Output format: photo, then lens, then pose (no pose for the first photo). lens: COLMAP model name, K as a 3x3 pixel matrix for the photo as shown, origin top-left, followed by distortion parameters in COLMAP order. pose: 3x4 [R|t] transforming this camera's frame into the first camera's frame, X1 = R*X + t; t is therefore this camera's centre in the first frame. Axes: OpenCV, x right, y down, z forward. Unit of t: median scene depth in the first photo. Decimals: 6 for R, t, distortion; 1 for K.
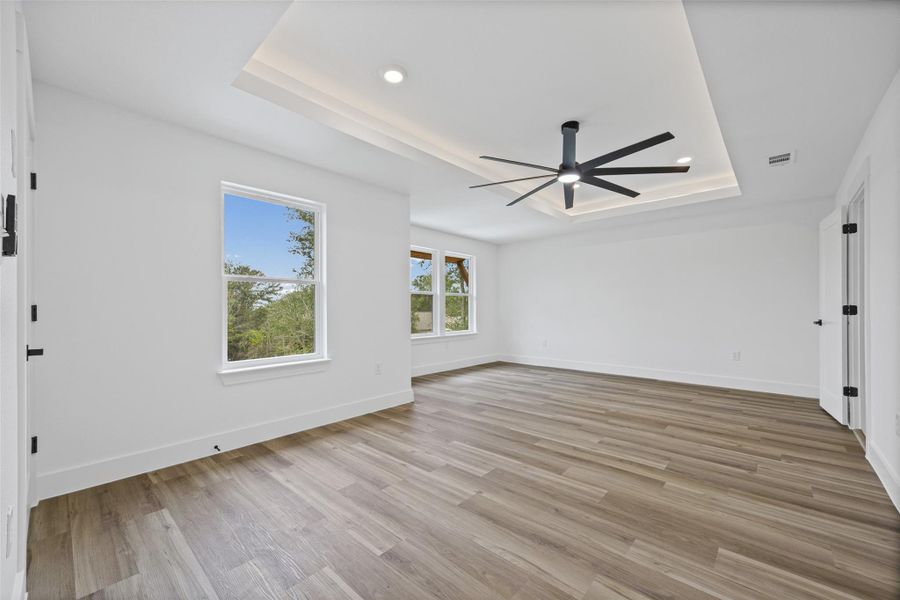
lens RADIAL K [[347.8, 0, 453.1], [0, 347.8, 305.5], [0, 0, 1]] dist [0.001399, 0.000189]
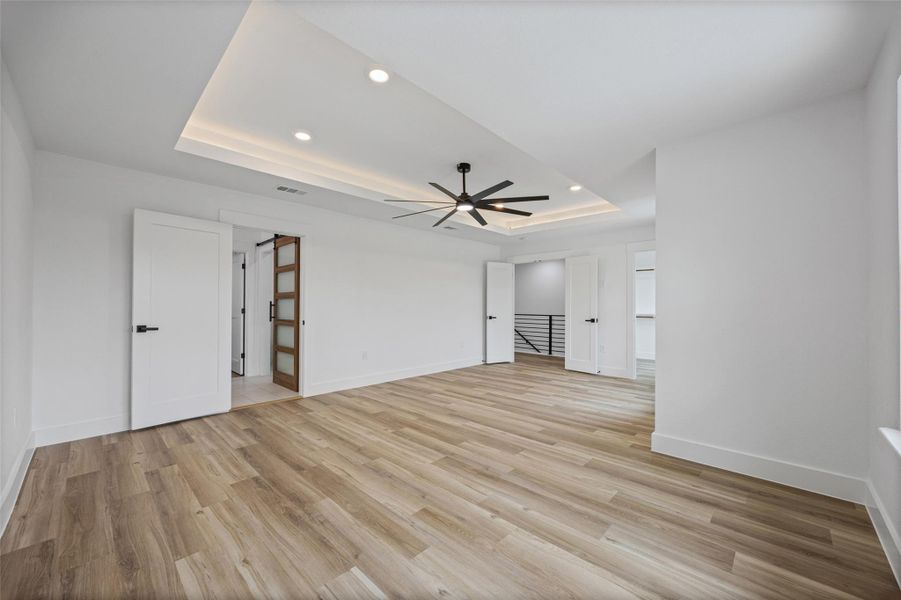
lens RADIAL K [[348.2, 0, 448.2], [0, 348.2, 302.3], [0, 0, 1]] dist [0.001399, 0.000189]
pose [[-0.998875, 0.004017, 0.047257, 0.319421], [0.003174, 0.999835, -0.017887, -0.002681], [-0.047321, -0.017716, -0.998723, 2.189355]]
